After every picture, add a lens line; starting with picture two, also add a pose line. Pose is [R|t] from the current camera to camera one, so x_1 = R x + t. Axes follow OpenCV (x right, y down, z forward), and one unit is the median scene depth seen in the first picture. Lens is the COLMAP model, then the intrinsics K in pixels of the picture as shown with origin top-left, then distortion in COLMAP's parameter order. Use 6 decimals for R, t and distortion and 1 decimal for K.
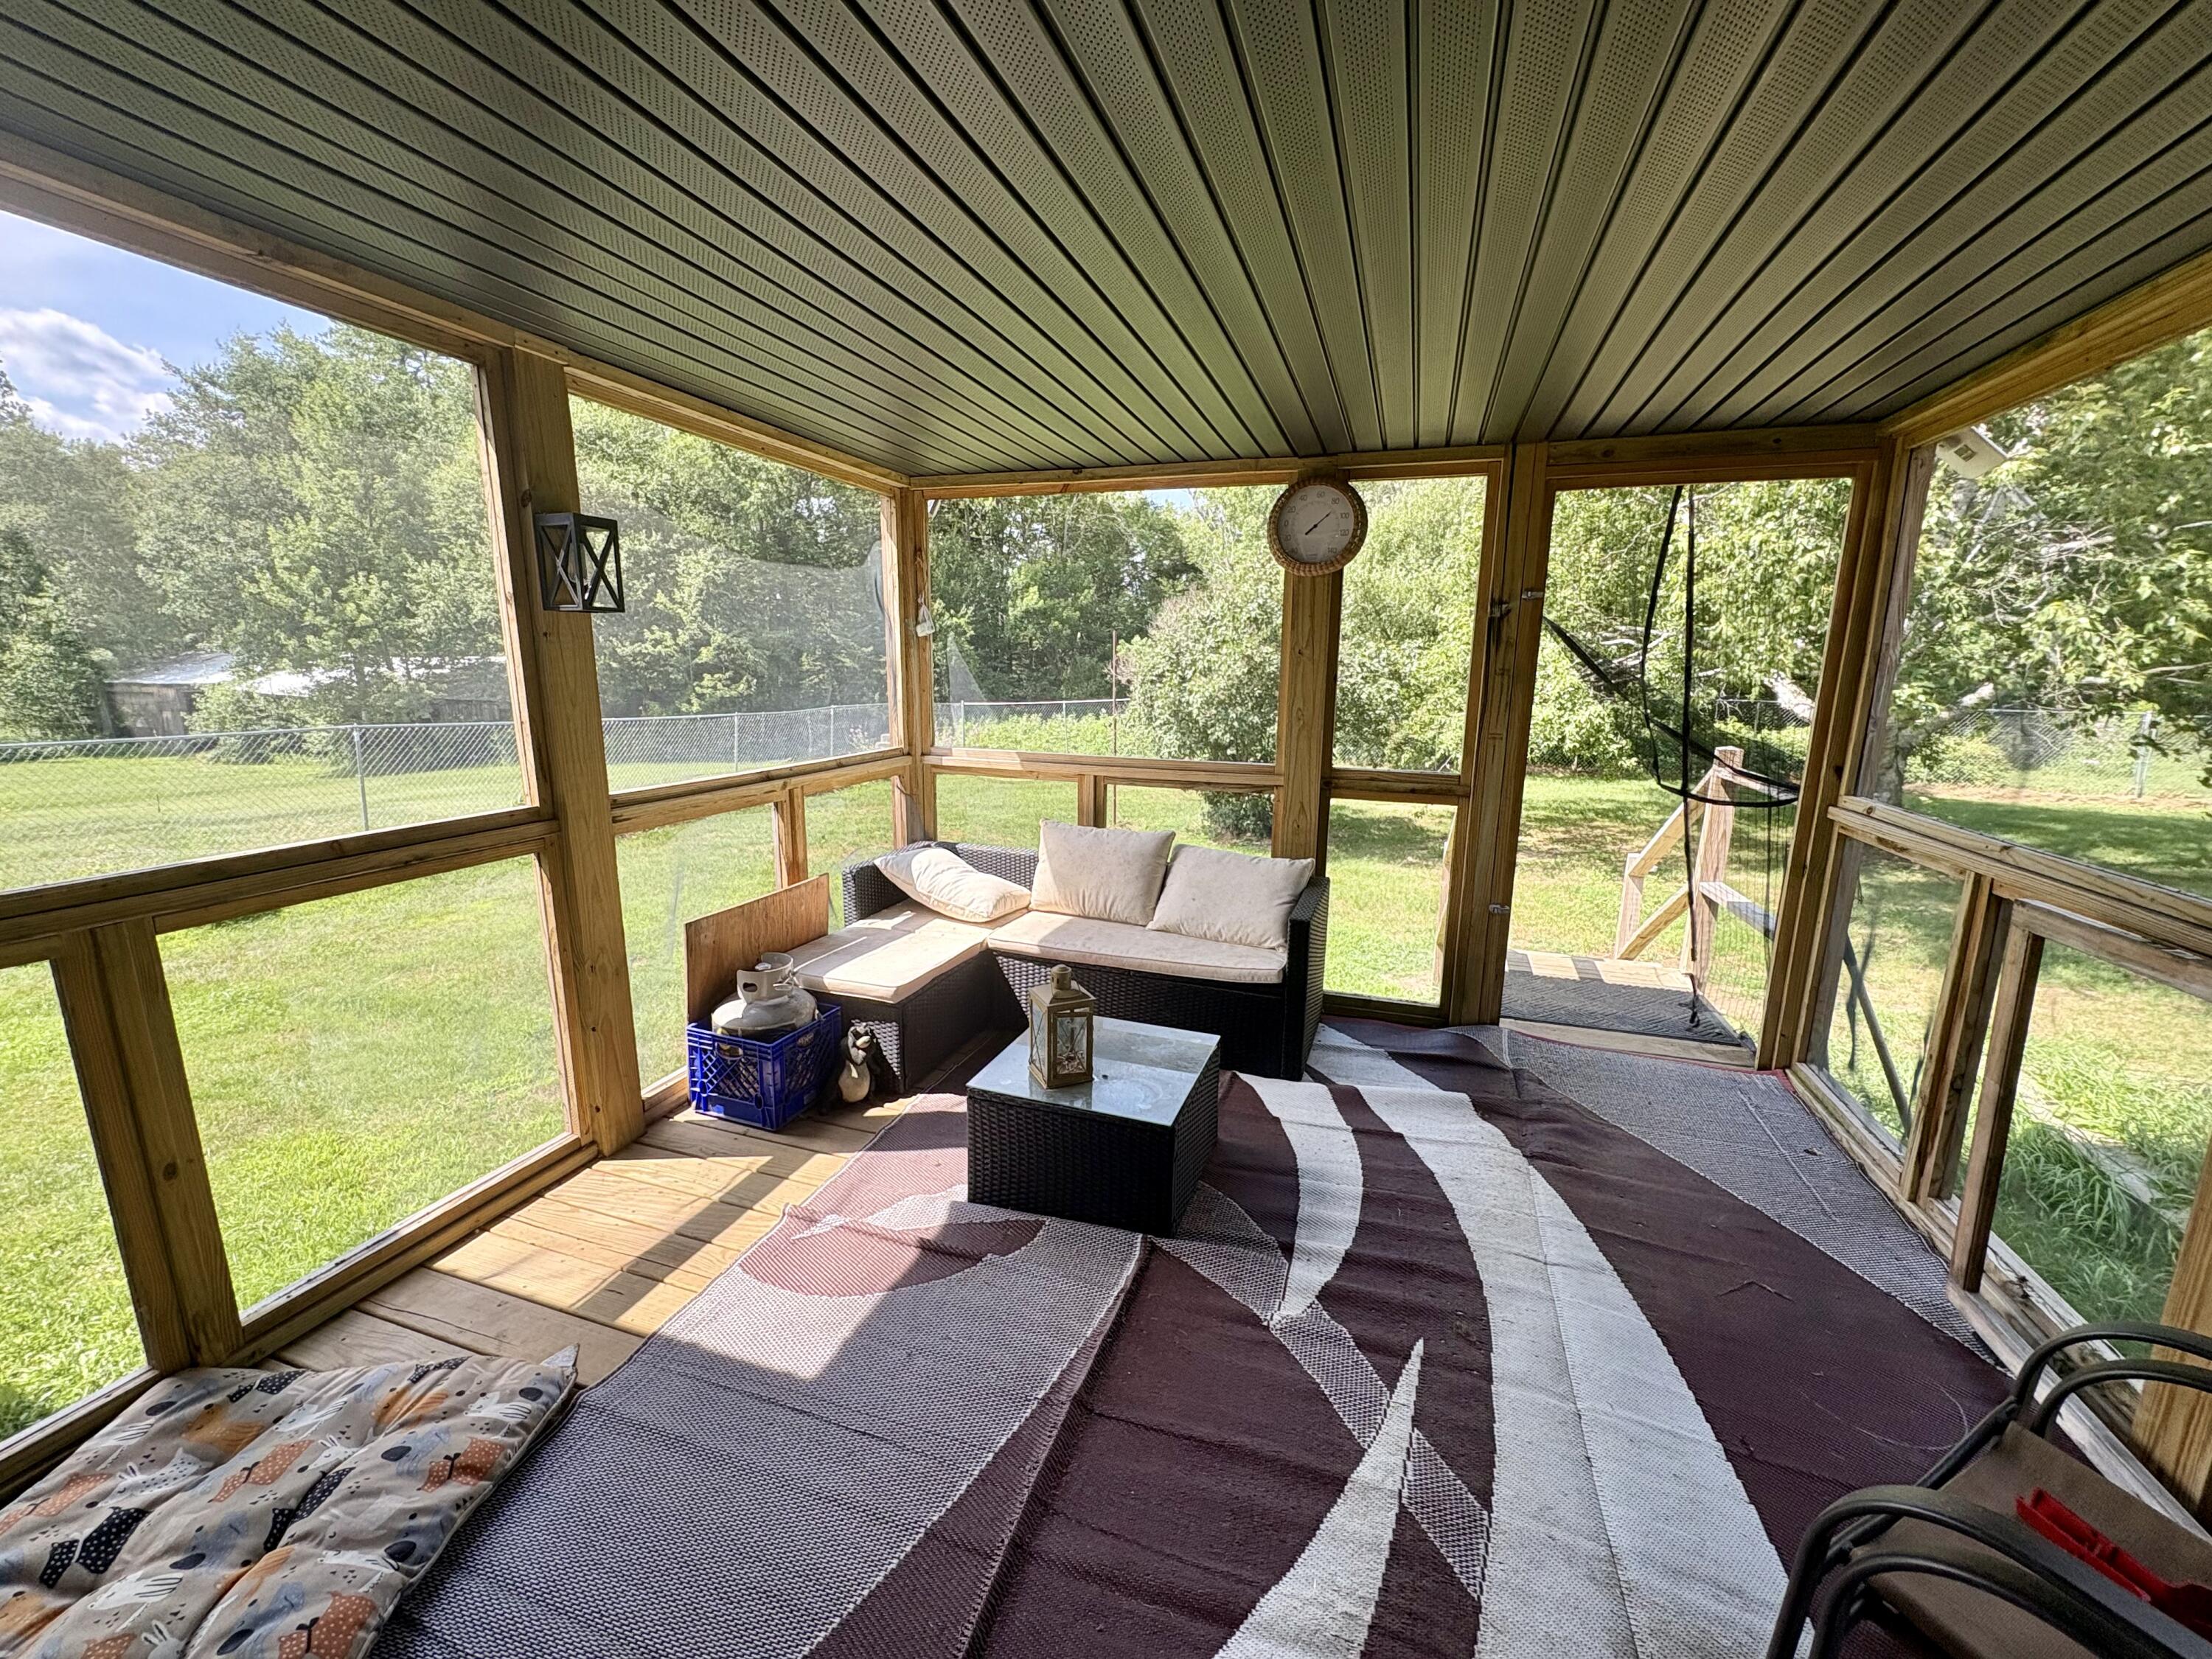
lens RADIAL K [[876.5, 0, 1111.2], [0, 876.5, 832.0], [0, 0, 1]] dist [-0.002000, -0.000109]
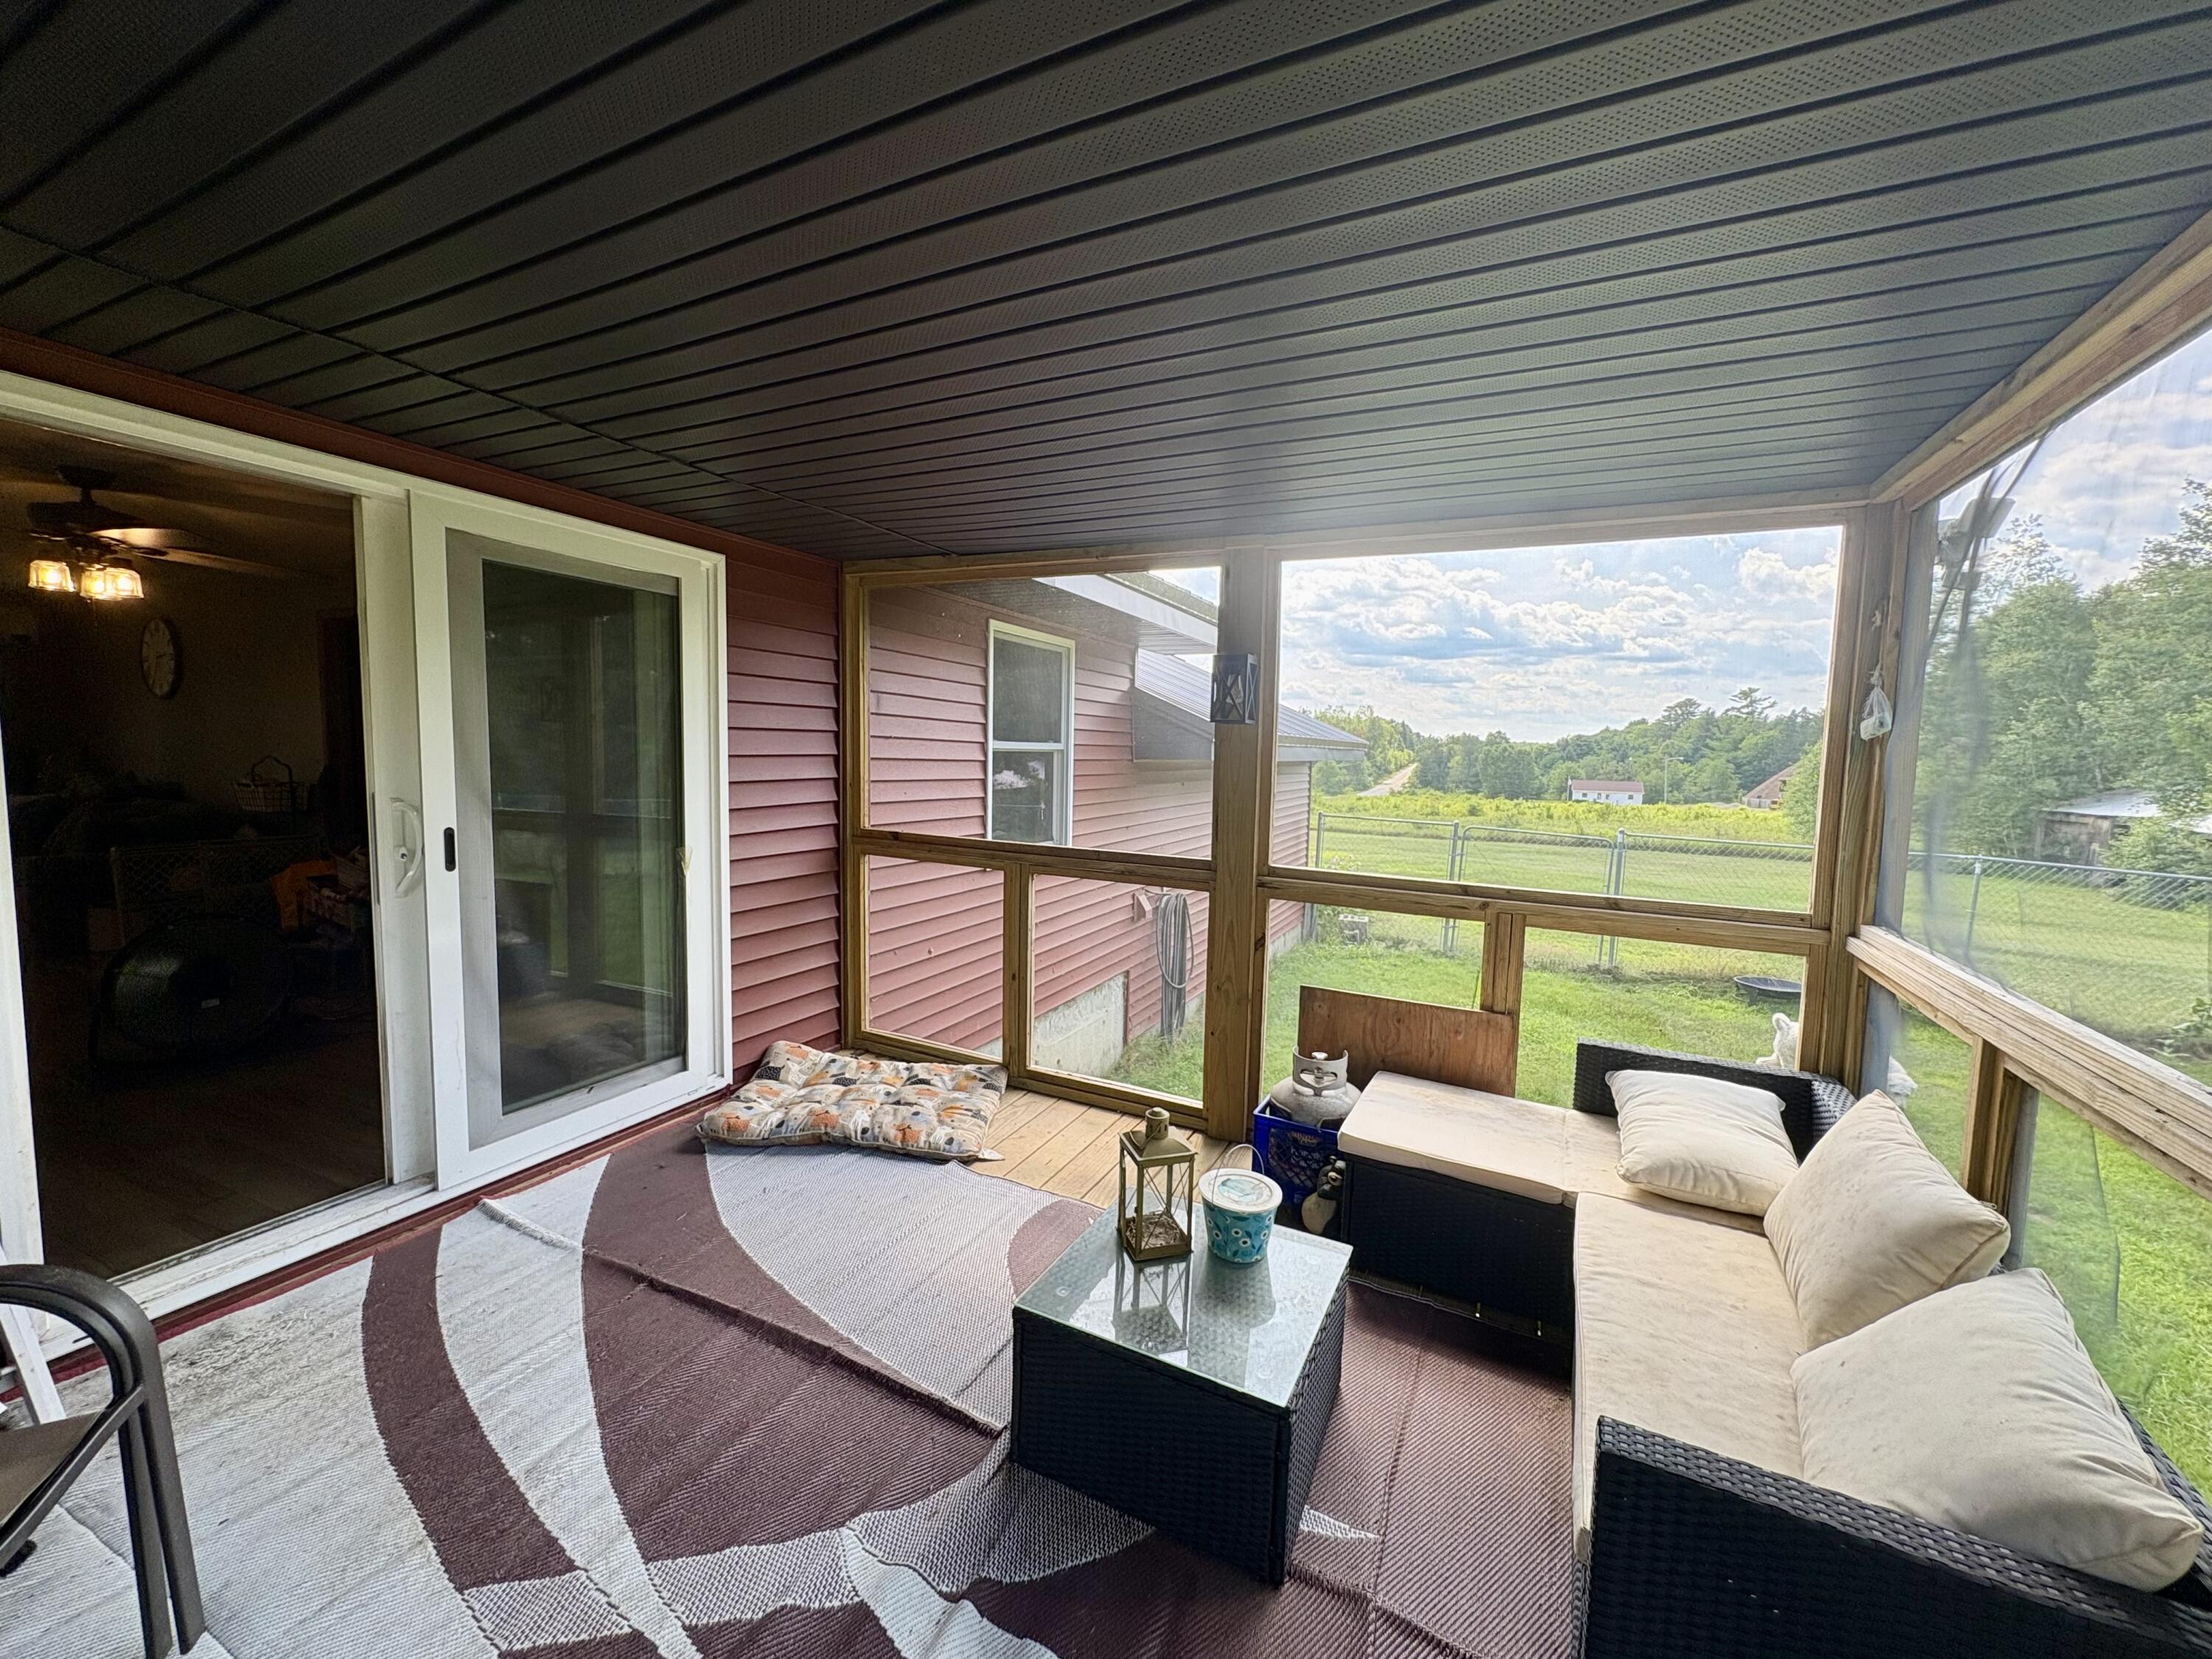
lens RADIAL K [[876.5, 0, 1104.4], [0, 876.5, 822.6], [0, 0, 1]] dist [-0.002000, -0.000109]
pose [[-0.133406, 0.067259, -0.988777, 0.740057], [-0.223014, 0.970069, 0.096075, -0.178698], [0.965644, 0.233328, -0.114414, 0.939449]]
